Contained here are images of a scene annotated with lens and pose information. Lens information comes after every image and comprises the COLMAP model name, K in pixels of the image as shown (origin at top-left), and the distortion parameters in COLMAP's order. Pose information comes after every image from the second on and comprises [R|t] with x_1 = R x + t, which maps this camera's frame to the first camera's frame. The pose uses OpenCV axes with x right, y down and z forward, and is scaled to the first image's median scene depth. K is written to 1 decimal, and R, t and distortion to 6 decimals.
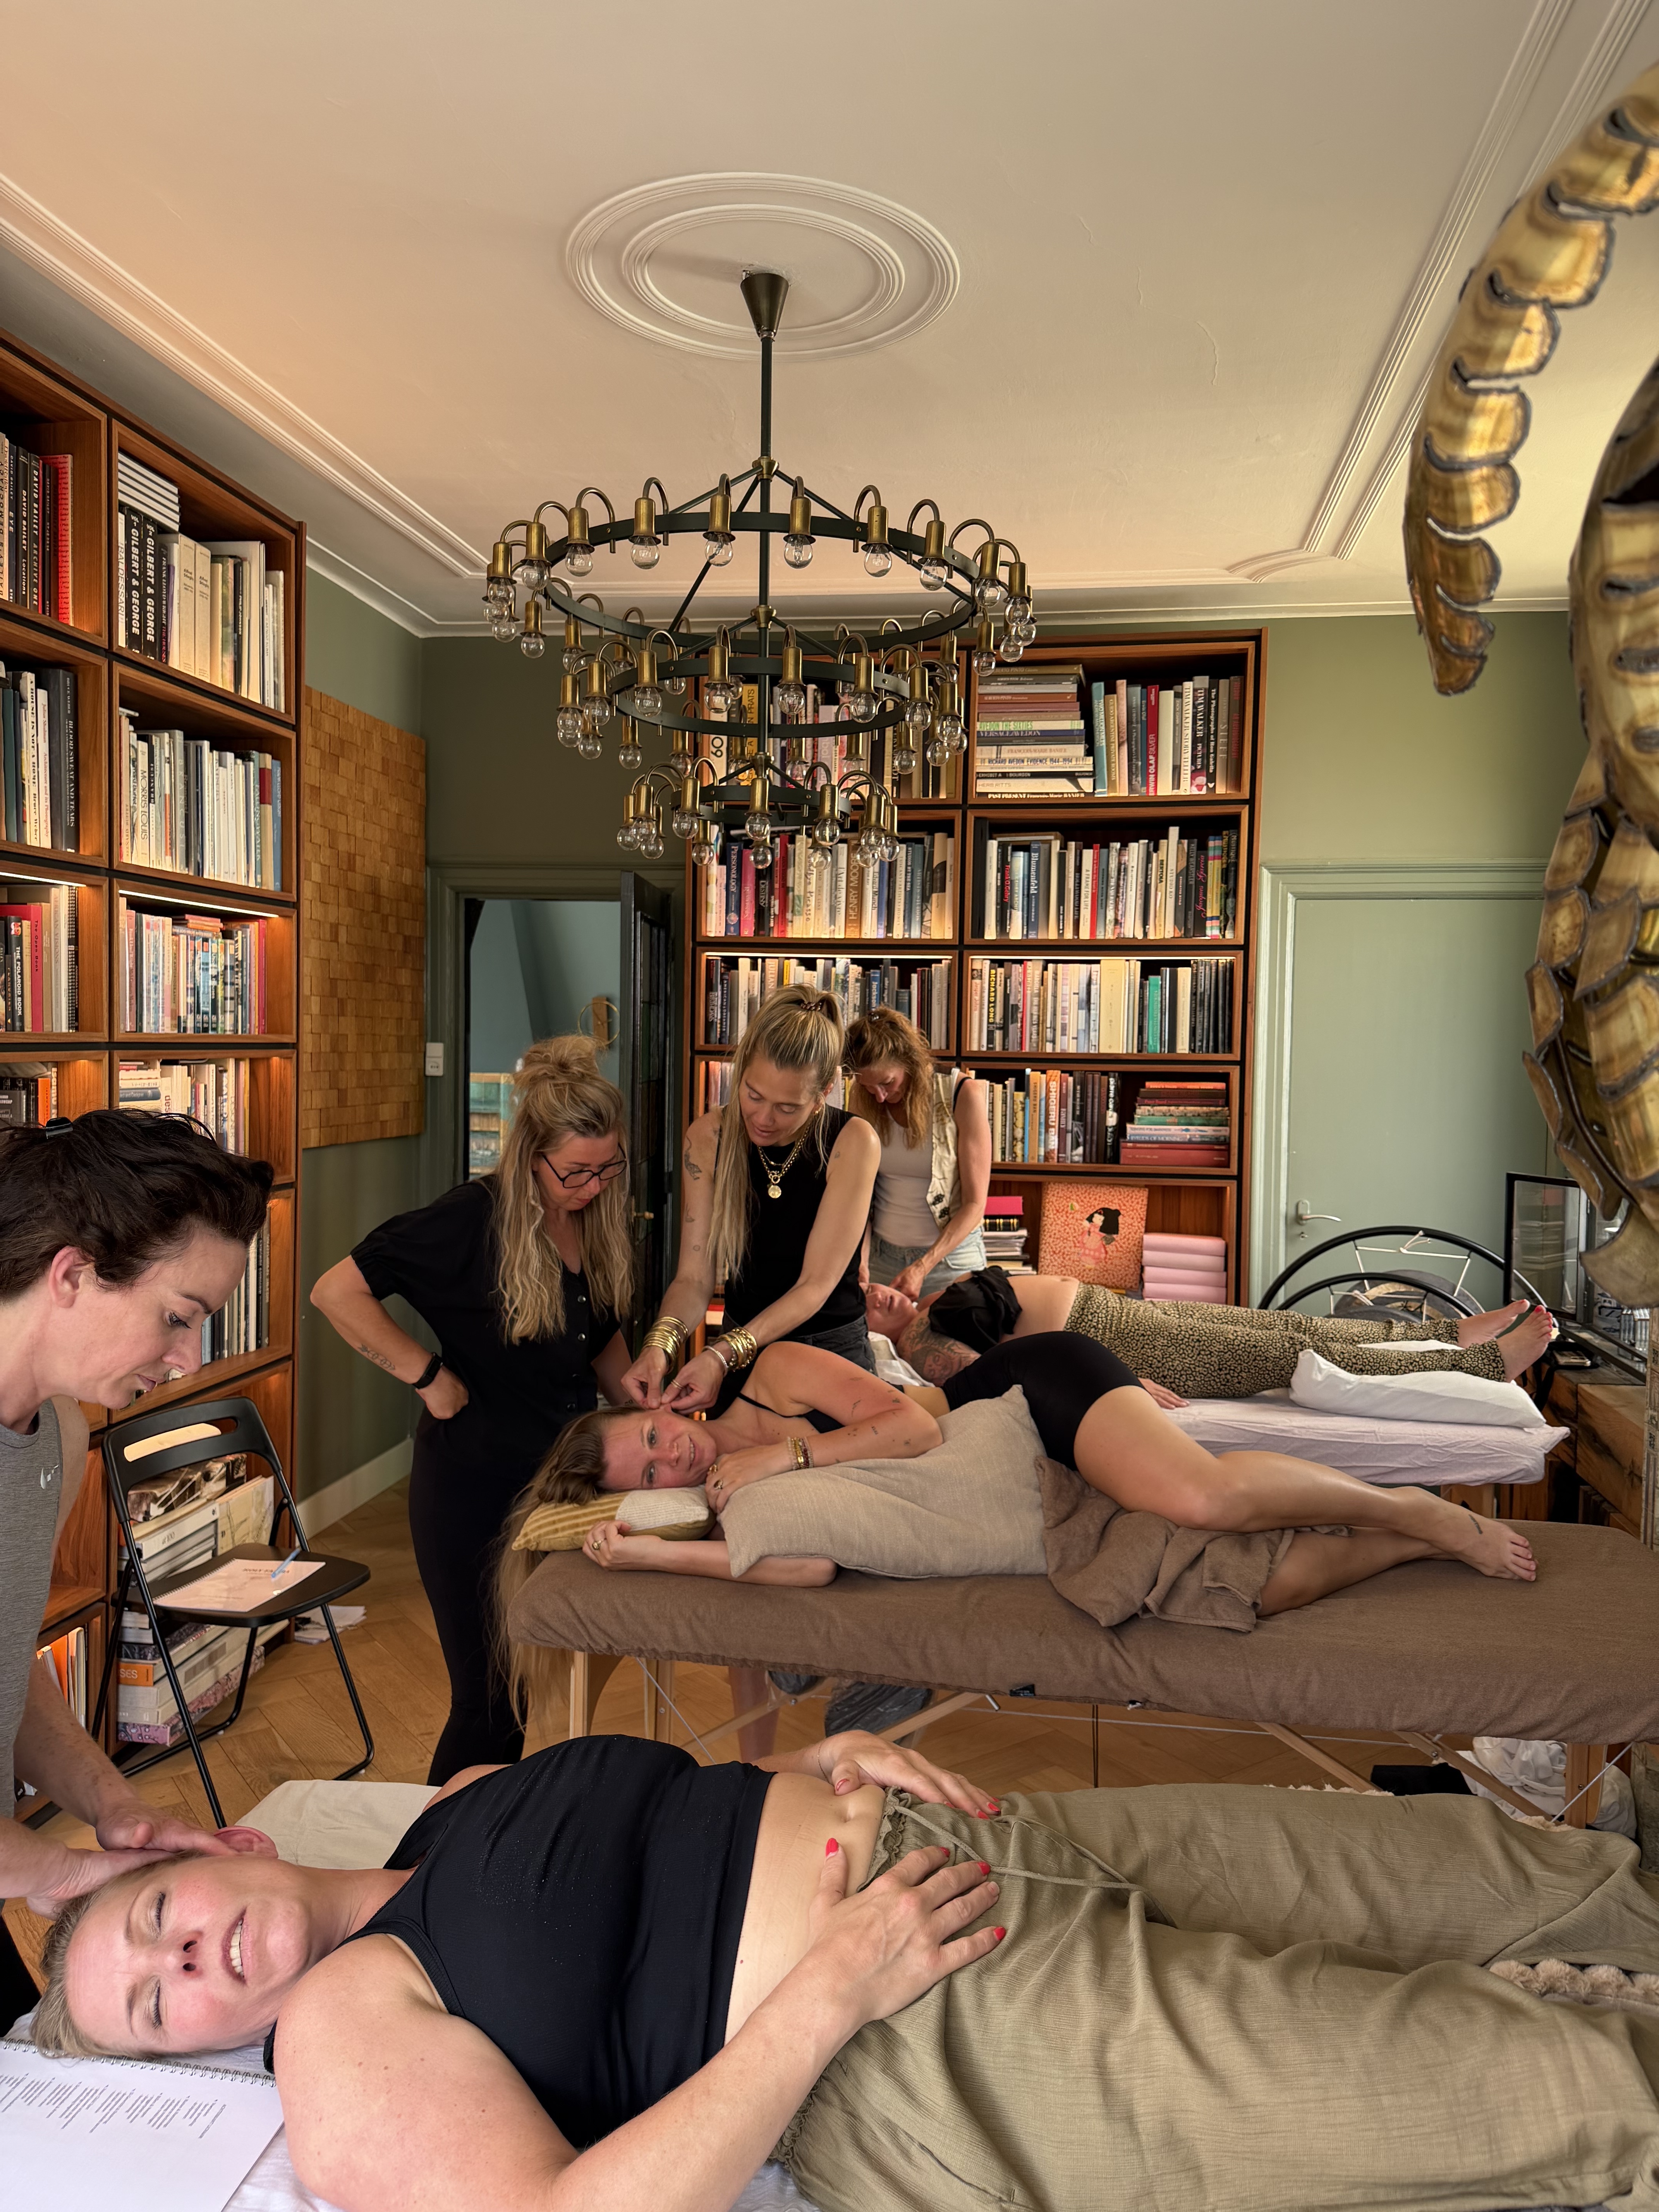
lens RADIAL K [[1568.8, 0, 828.8], [0, 1568.8, 1094.5], [0, 0, 1]] dist [0.183121, -0.384482]
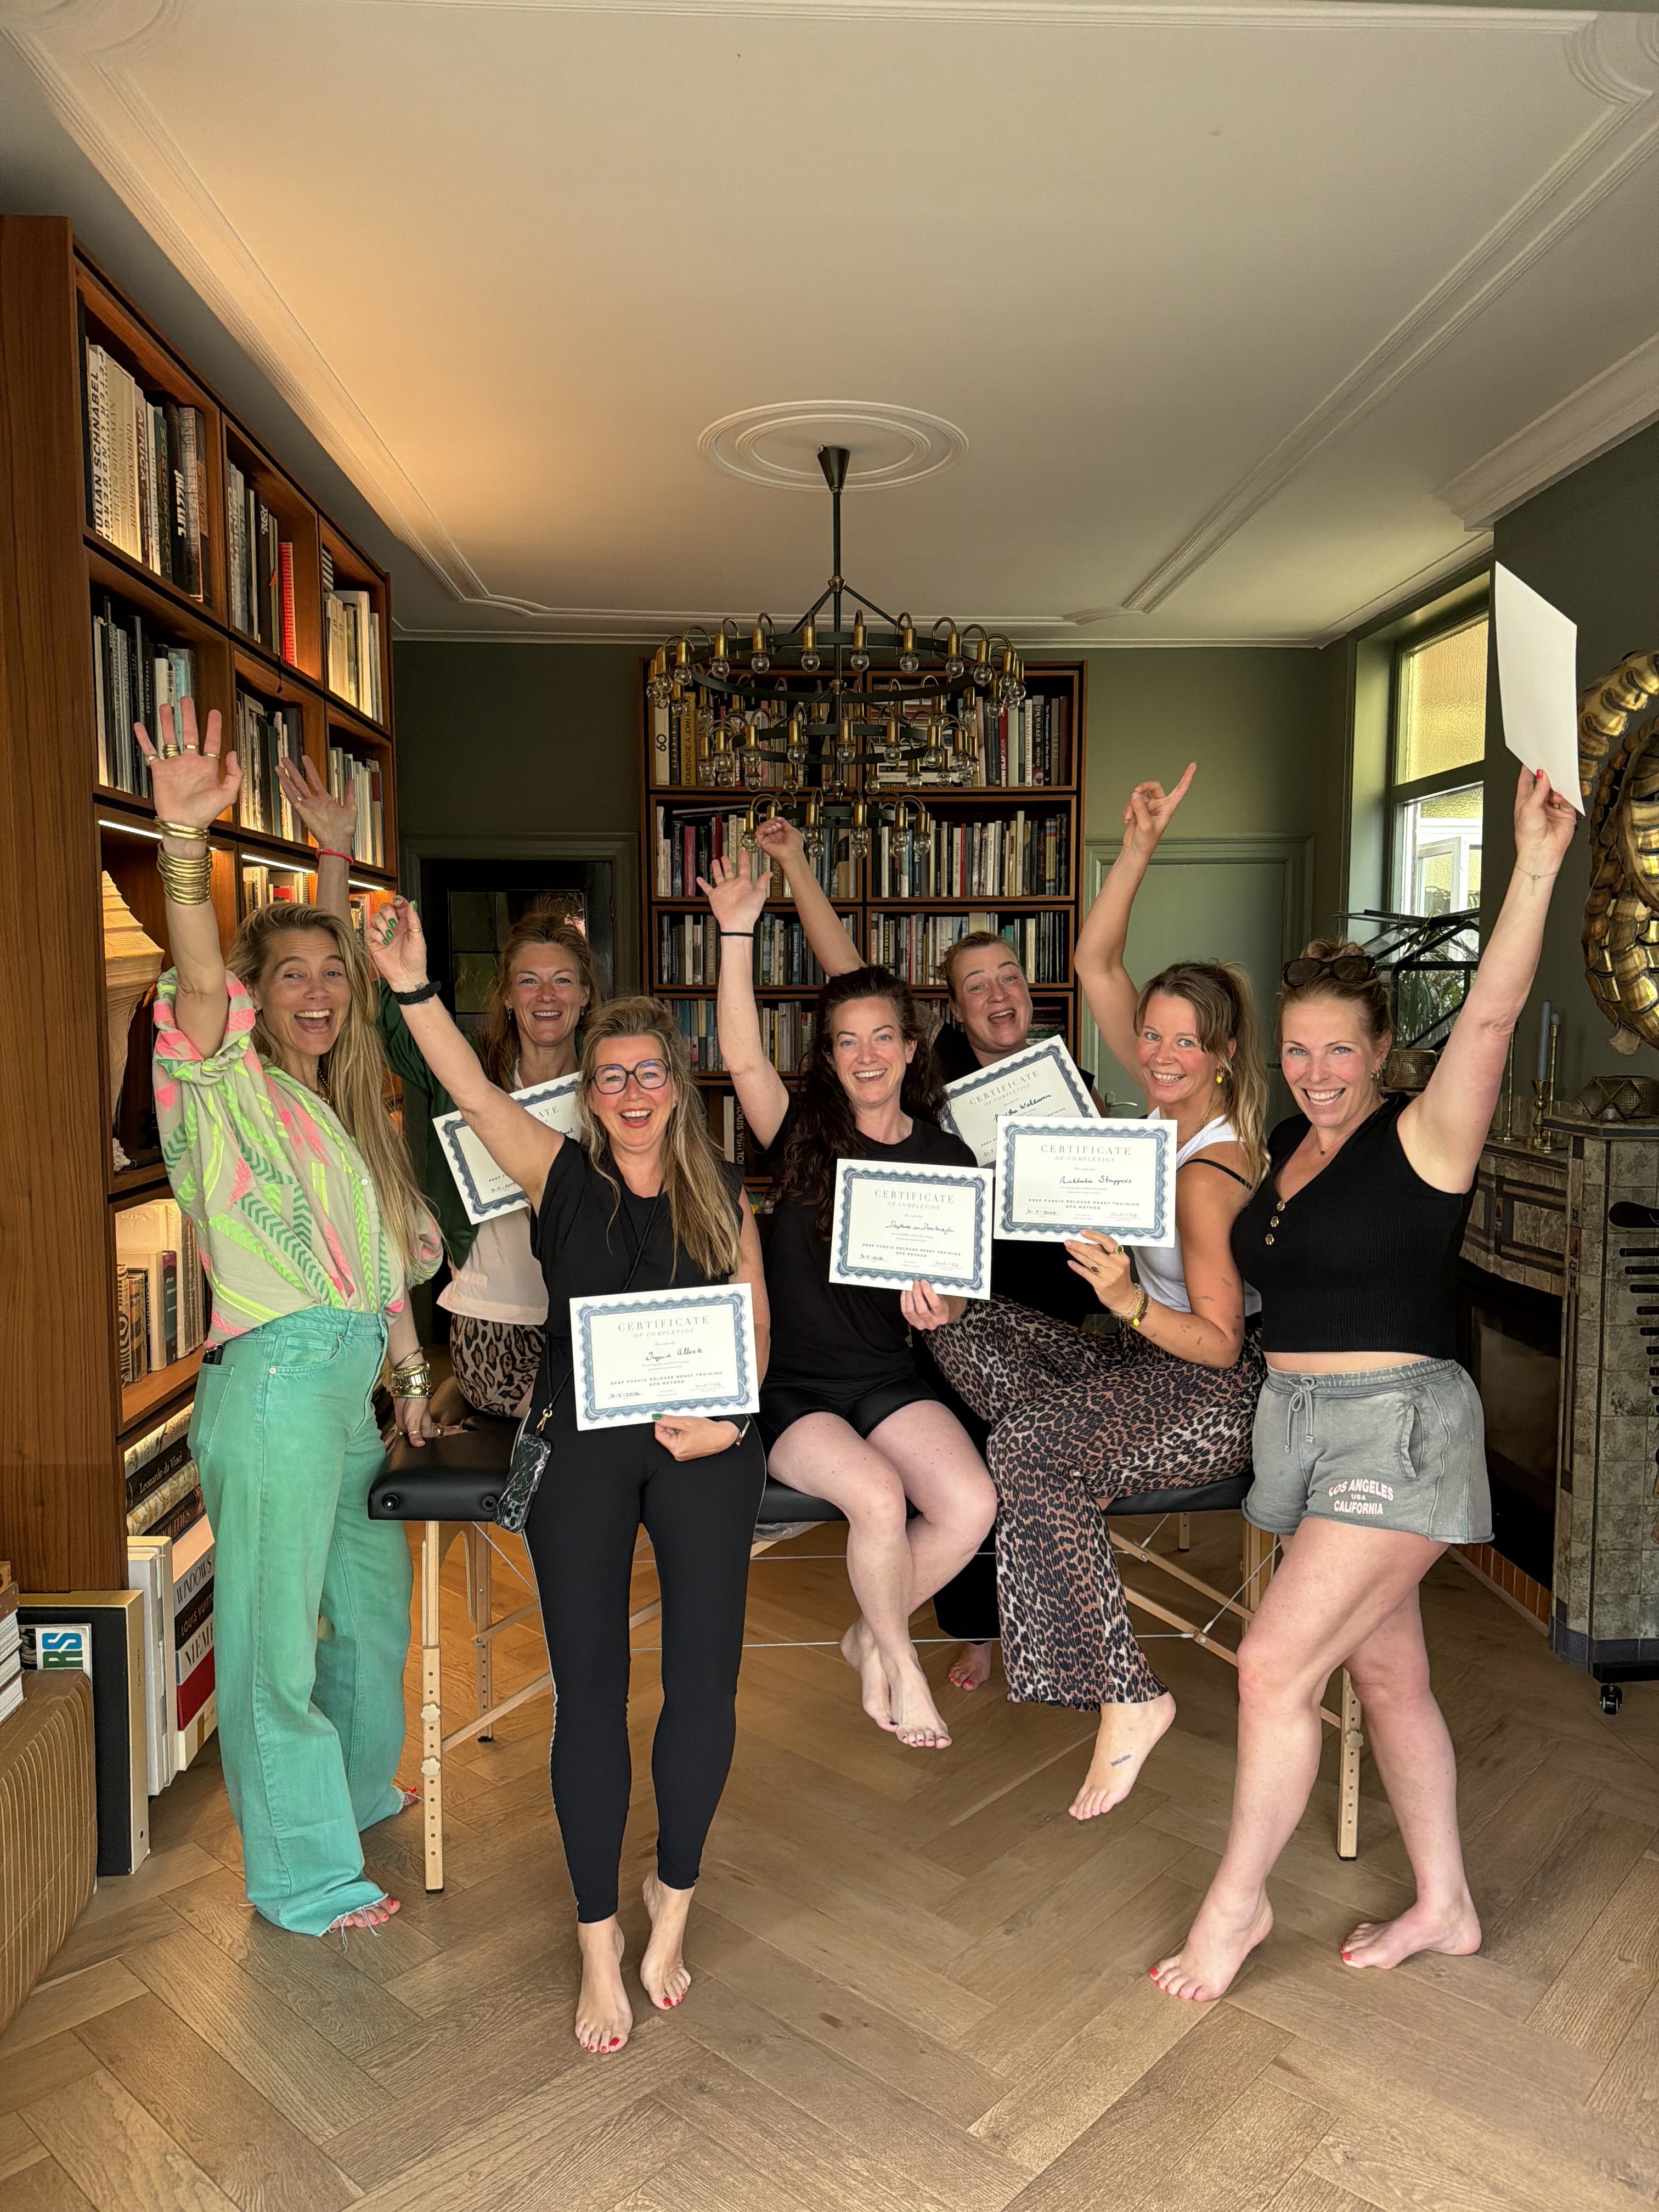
lens RADIAL K [[1586.0, 0, 850.3], [0, 1586.0, 1104.6], [0, 0, 1]] dist [0.078675, -0.097232]
pose [[0.976078, -0.037882, 0.214097, -0.209874], [0.028903, 0.998572, 0.044919, 0.010369], [-0.215493, -0.037656, 0.975779, -0.259716]]
